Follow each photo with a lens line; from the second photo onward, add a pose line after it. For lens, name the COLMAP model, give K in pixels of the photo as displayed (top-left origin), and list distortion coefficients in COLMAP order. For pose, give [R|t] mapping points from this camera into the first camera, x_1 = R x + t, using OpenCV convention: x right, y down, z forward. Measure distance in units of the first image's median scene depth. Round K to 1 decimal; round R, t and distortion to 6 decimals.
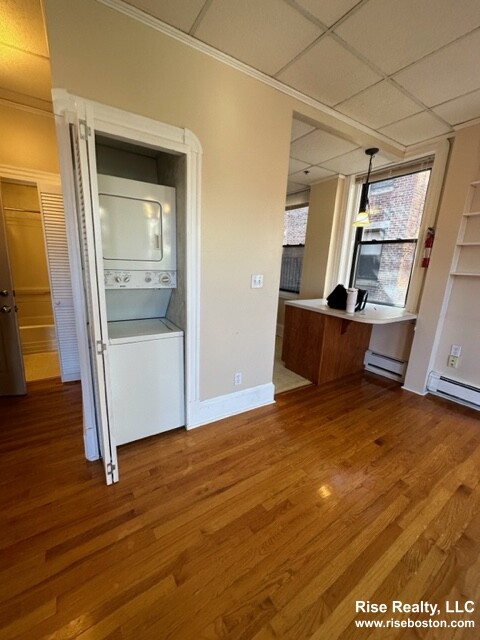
lens RADIAL K [[256.4, 0, 242.5], [0, 256.4, 319.2], [0, 0, 1]] dist [-0.001656, -0.000107]
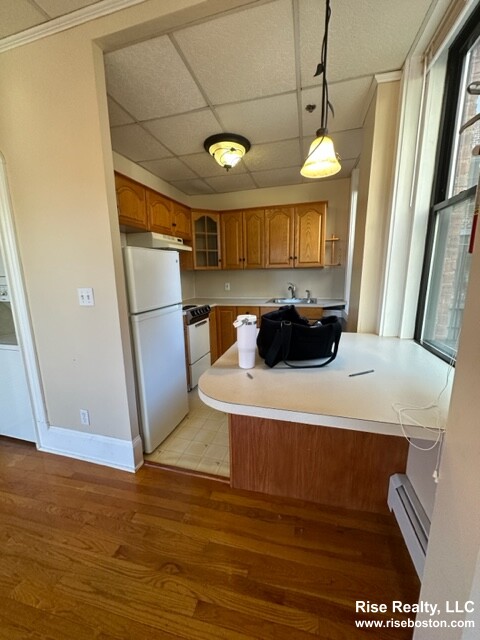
lens RADIAL K [[256.4, 0, 239.8], [0, 256.4, 320.2], [0, 0, 1]] dist [-0.001656, -0.000107]
pose [[0.671769, 0.079475, -0.736485, 0.862224], [-0.118258, 0.992983, -0.000712, -0.123518], [0.731260, 0.087573, 0.676454, 0.775075]]
